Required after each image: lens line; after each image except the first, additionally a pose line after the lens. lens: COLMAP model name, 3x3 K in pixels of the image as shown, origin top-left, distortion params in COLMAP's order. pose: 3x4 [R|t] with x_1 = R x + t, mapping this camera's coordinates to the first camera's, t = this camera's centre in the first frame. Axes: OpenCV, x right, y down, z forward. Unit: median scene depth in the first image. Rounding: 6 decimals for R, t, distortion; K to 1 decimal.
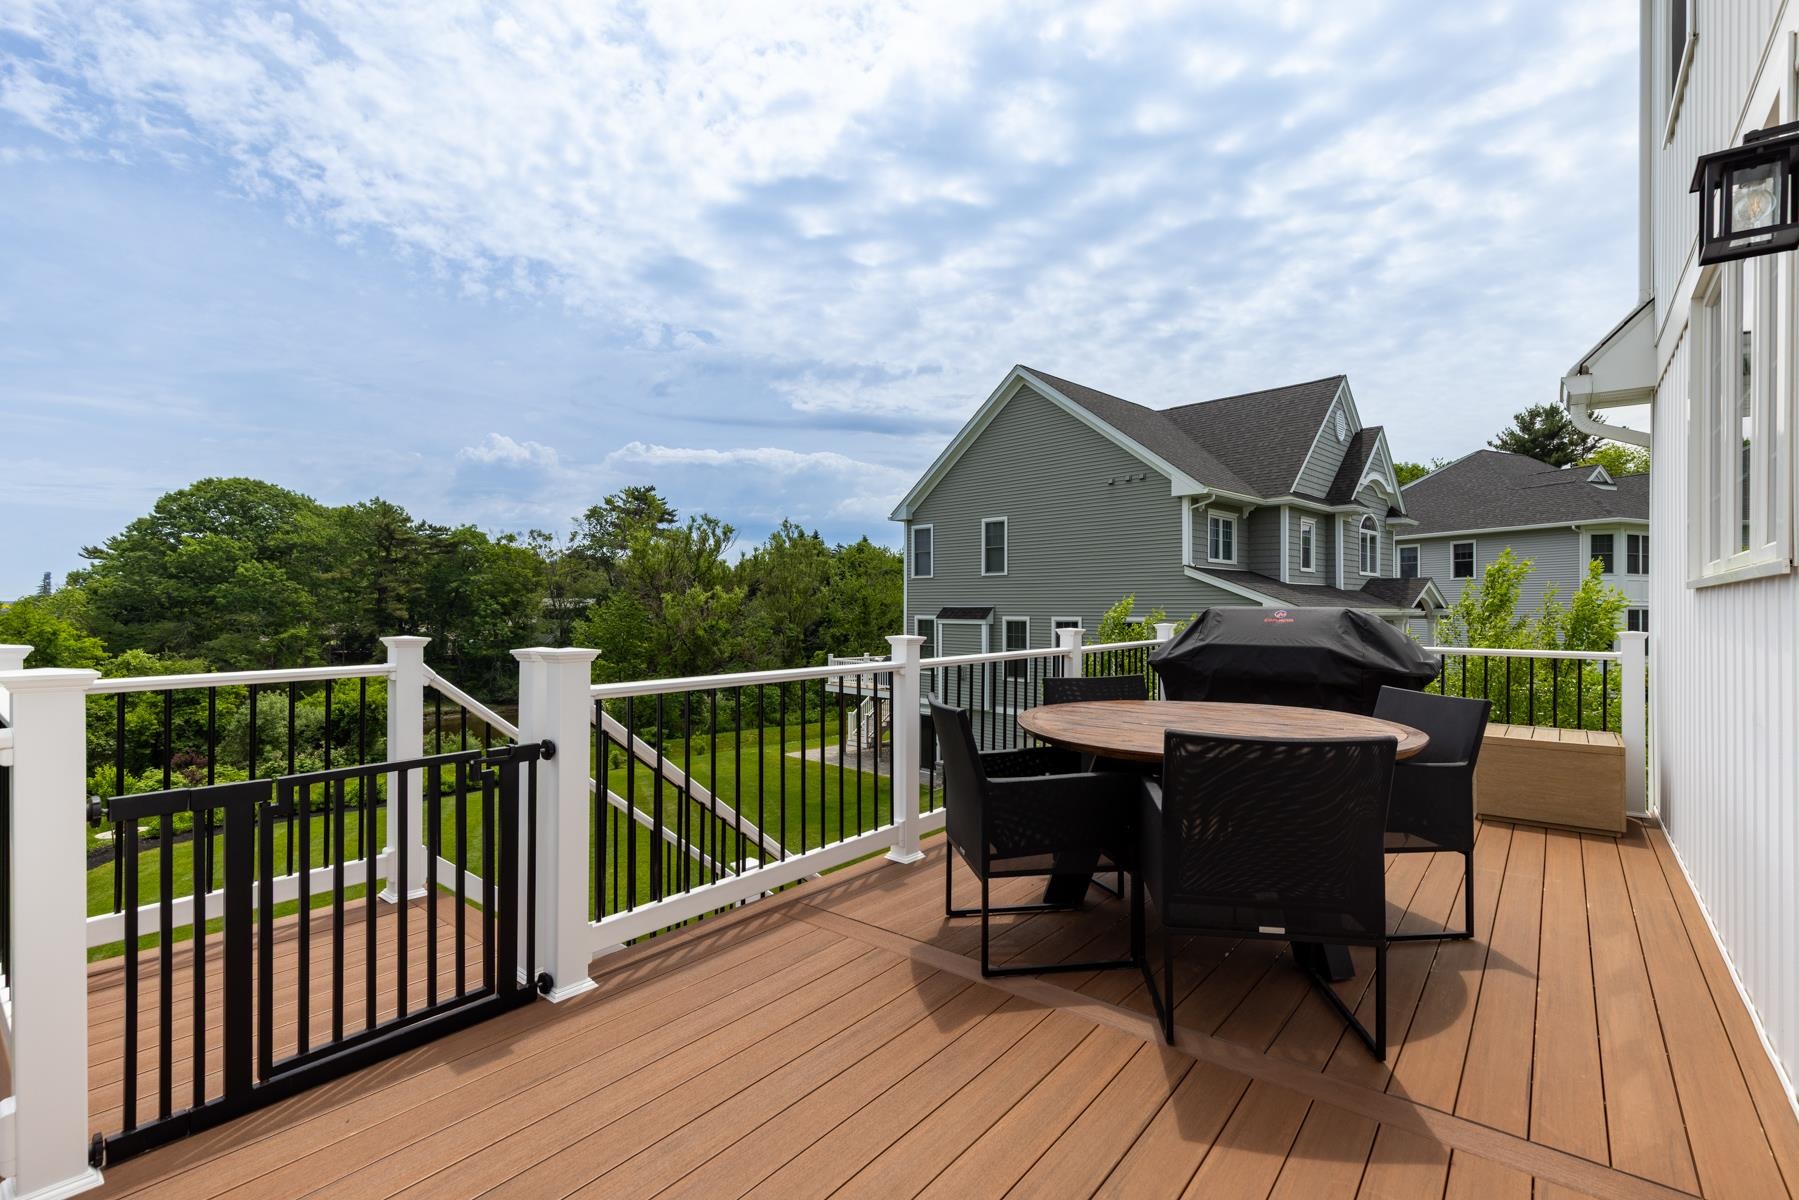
lens RADIAL K [[817.3, 0, 912.6], [0, 817.3, 596.9], [0, 0, 1]] dist [0.003367, -0.000091]
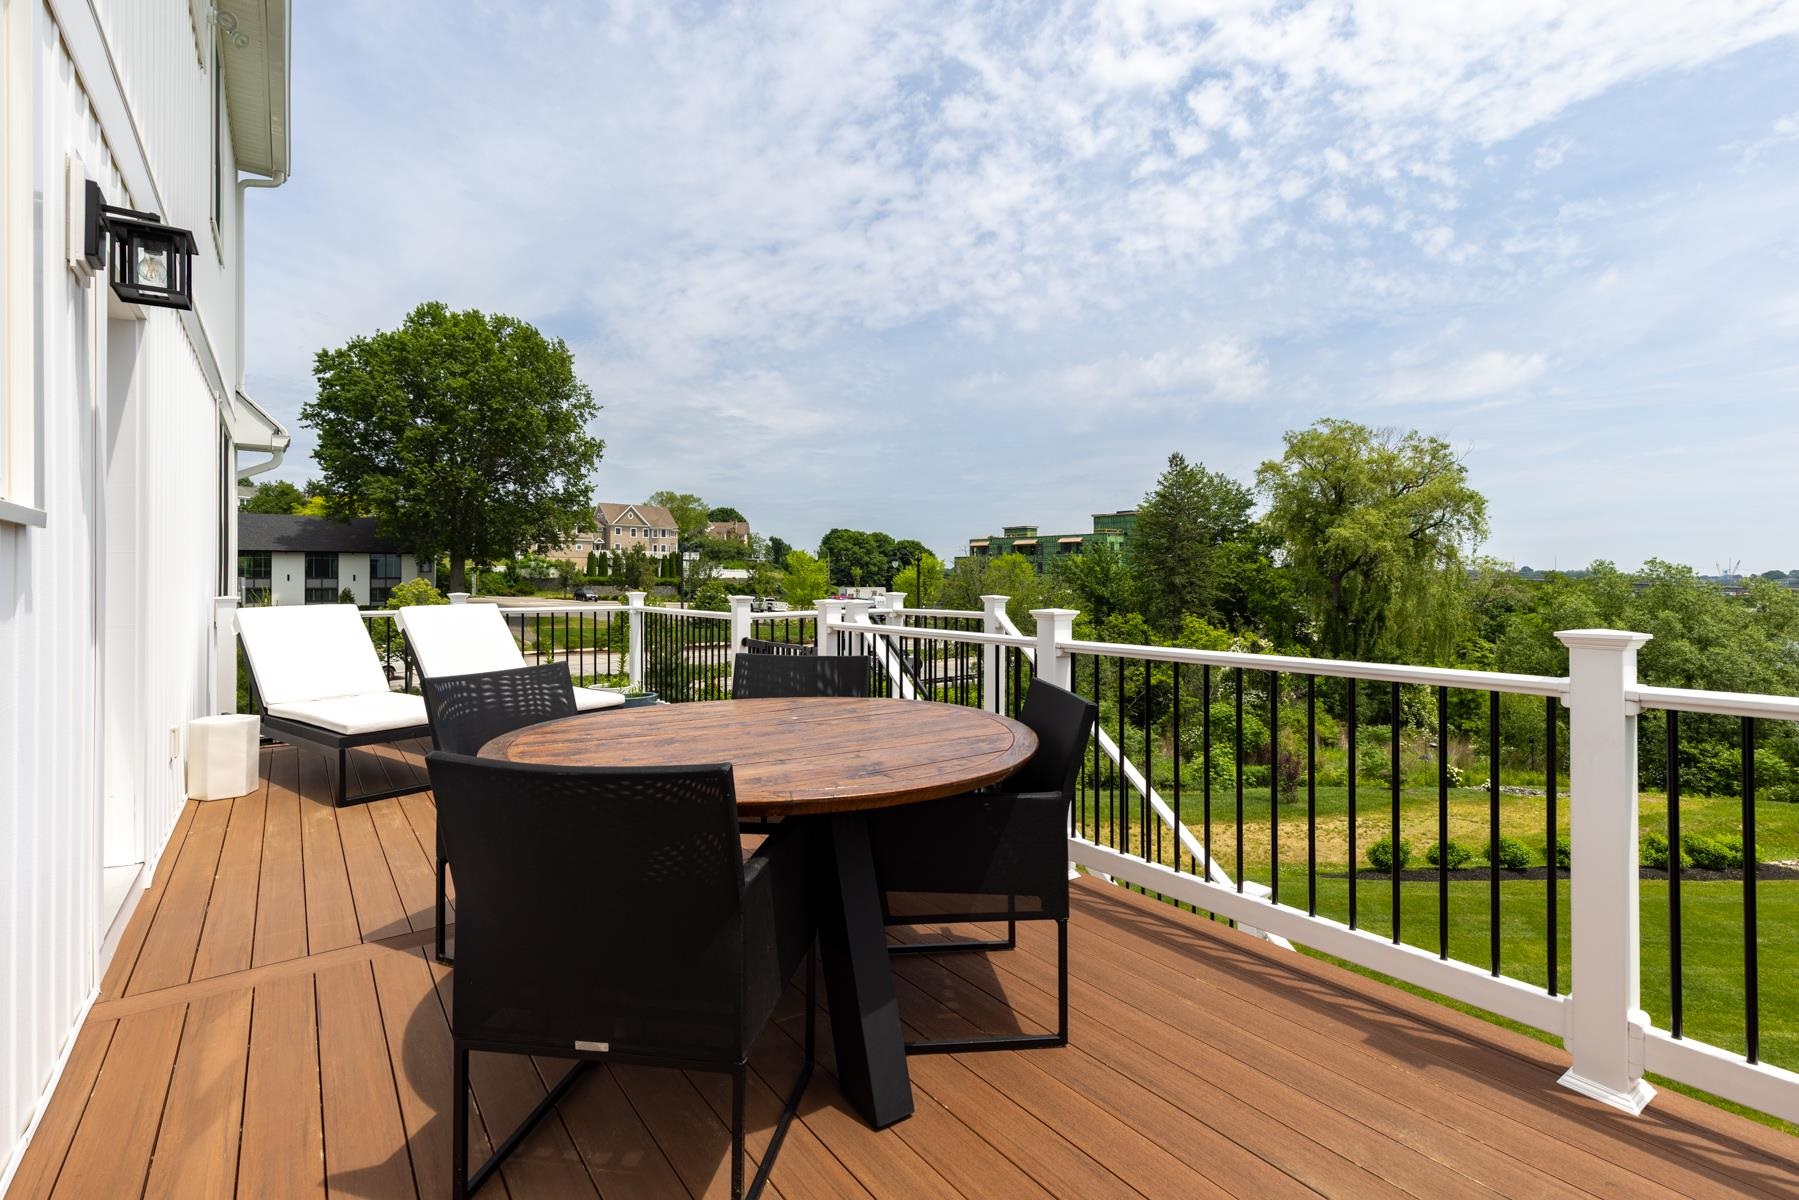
lens RADIAL K [[817.3, 0, 912.6], [0, 817.3, 596.9], [0, 0, 1]] dist [0.003367, -0.000091]
pose [[-0.254448, 0.021817, -0.966840, 0.793381], [0.008601, 0.999757, 0.020296, 0.013340], [0.967048, -0.003151, -0.254574, 1.016369]]
